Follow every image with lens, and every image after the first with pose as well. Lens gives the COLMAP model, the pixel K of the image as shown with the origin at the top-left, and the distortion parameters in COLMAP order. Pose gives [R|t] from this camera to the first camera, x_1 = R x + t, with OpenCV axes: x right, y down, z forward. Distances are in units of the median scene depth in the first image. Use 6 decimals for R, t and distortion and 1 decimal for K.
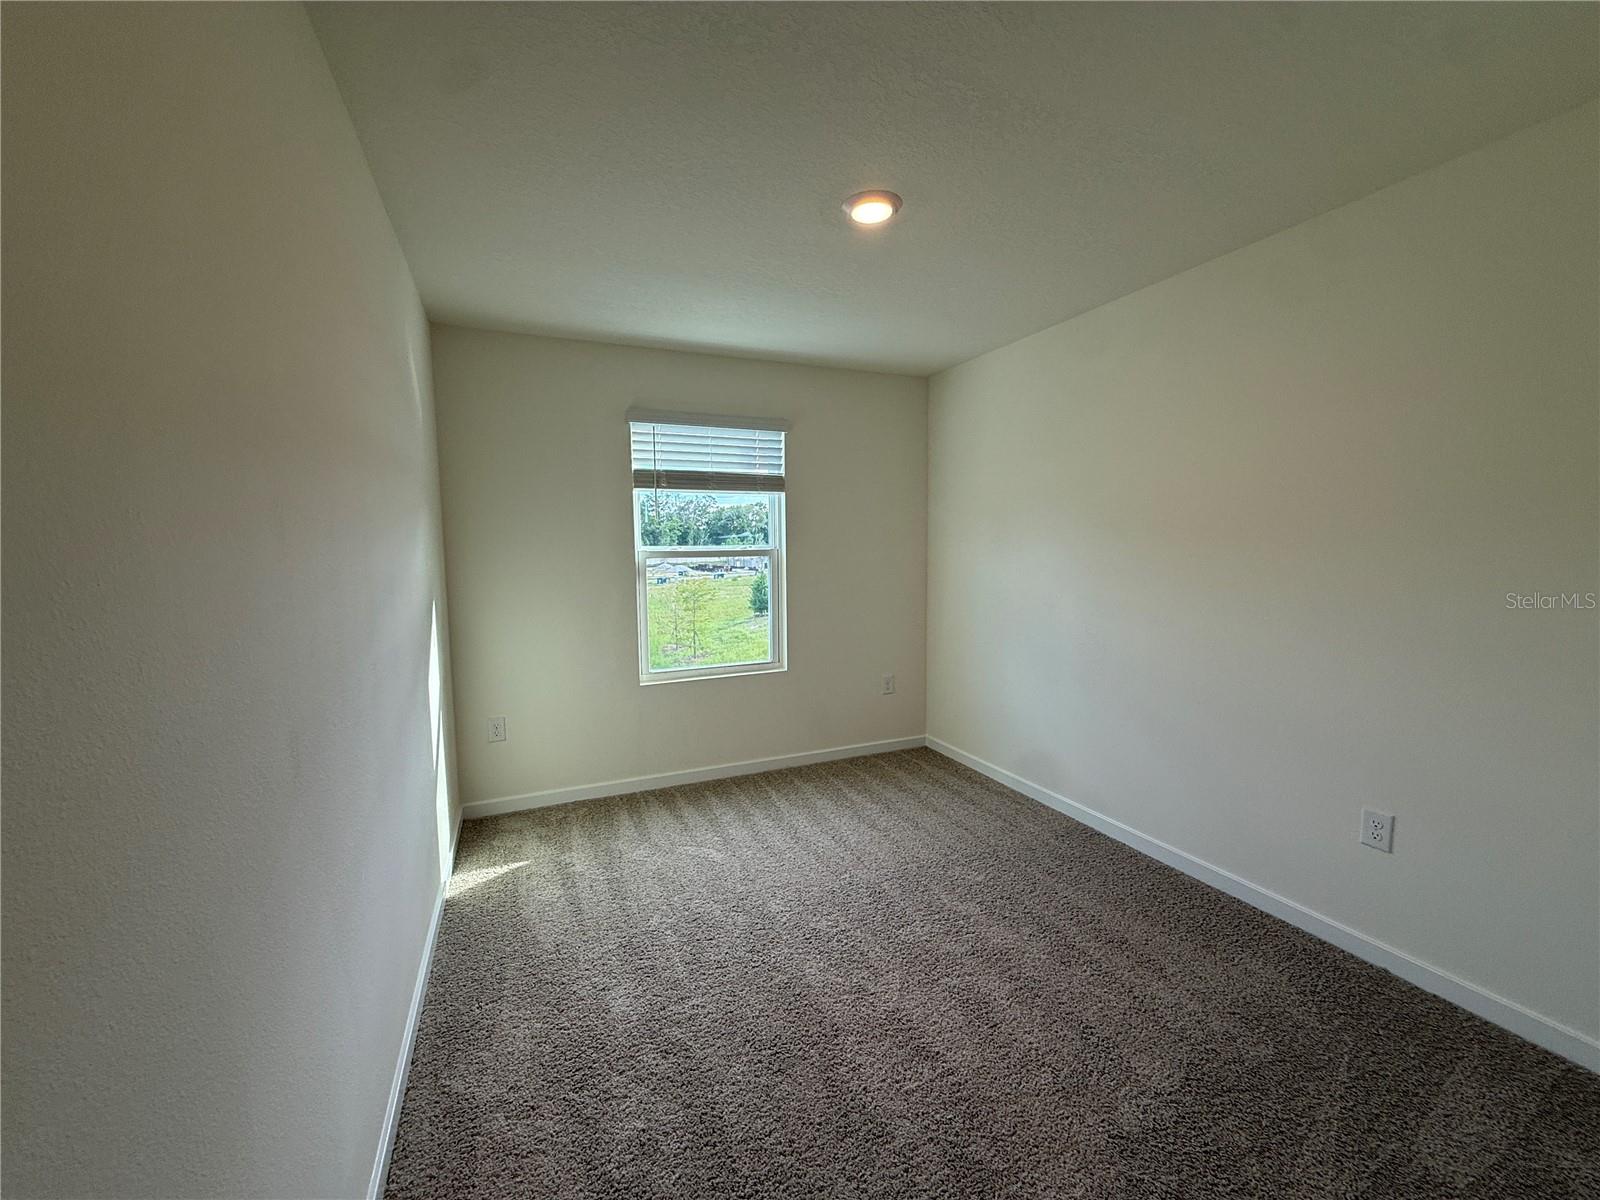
lens RADIAL K [[641.3, 0, 803.6], [0, 641.3, 606.3], [0, 0, 1]] dist [-0.001679, -0.000260]
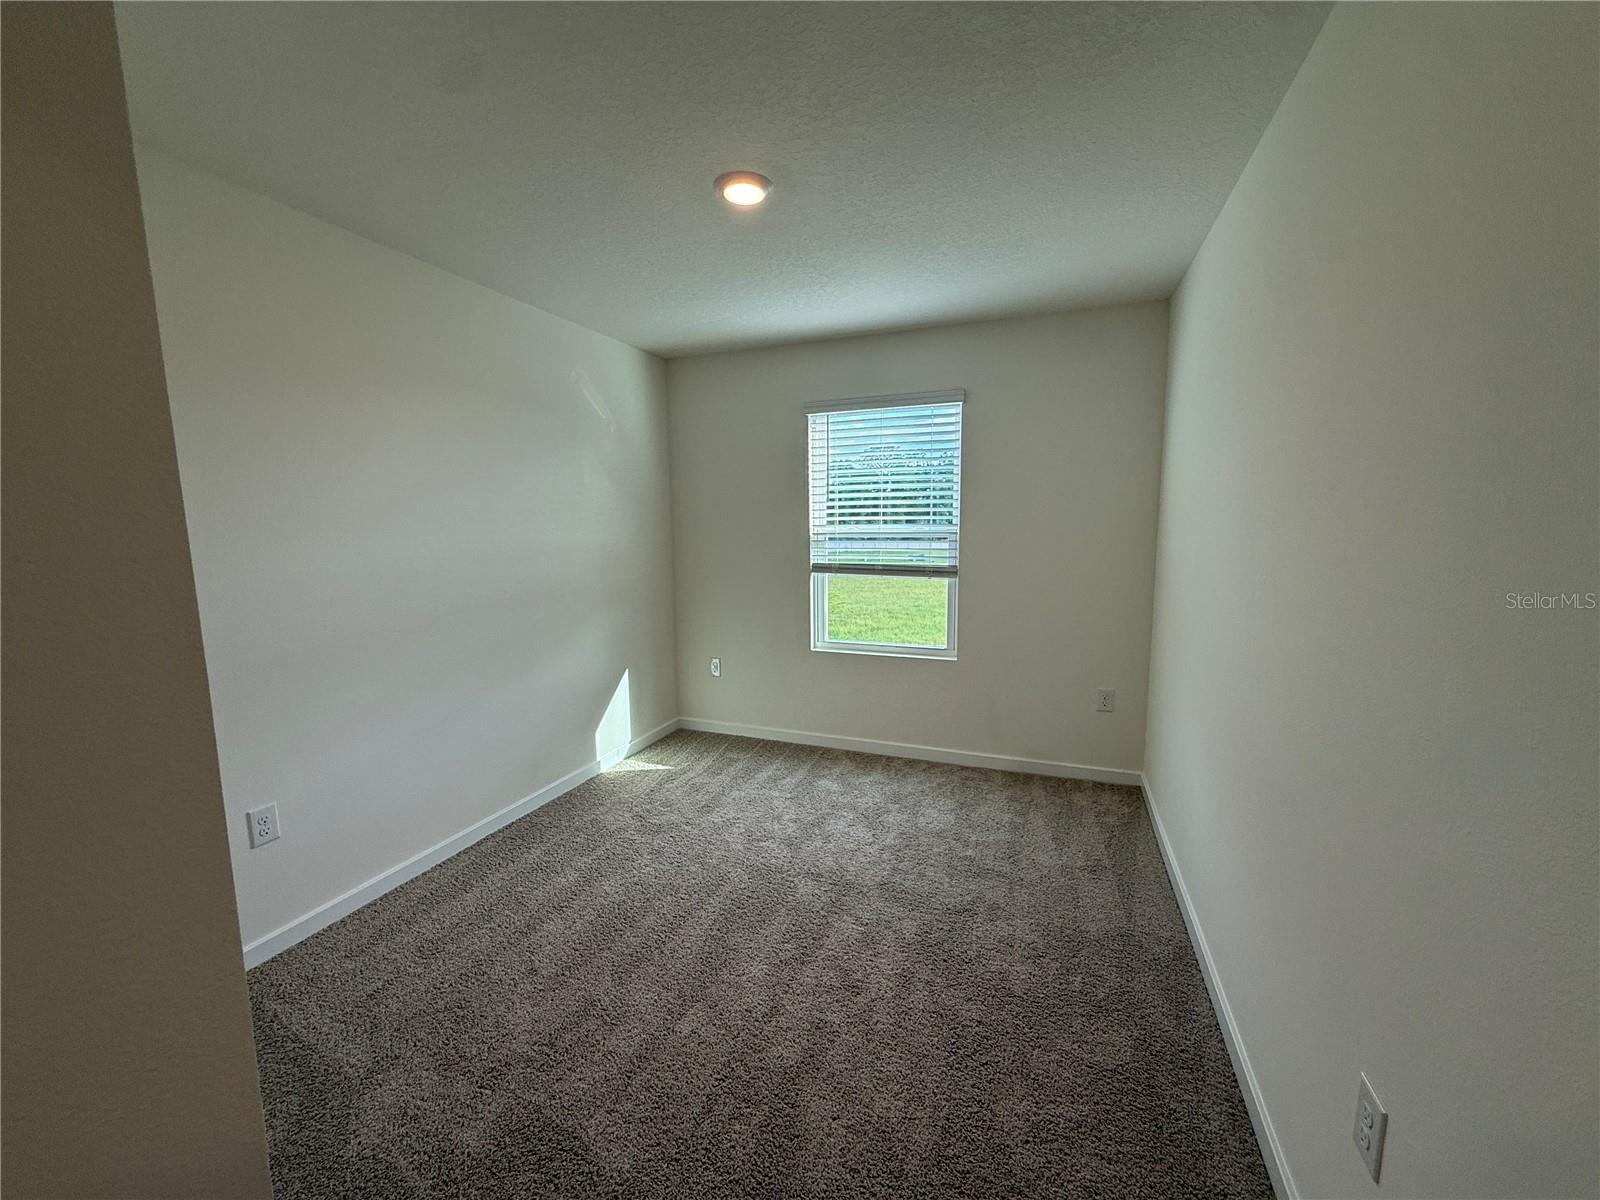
lens RADIAL K [[641.3, 0, 798.7], [0, 641.3, 599.6], [0, 0, 1]] dist [-0.001679, -0.000260]
pose [[0.717052, 0.094417, -0.690595, 0.489816], [-0.069503, 0.995530, 0.063942, -0.035075], [0.693545, 0.002149, 0.720410, 0.180708]]
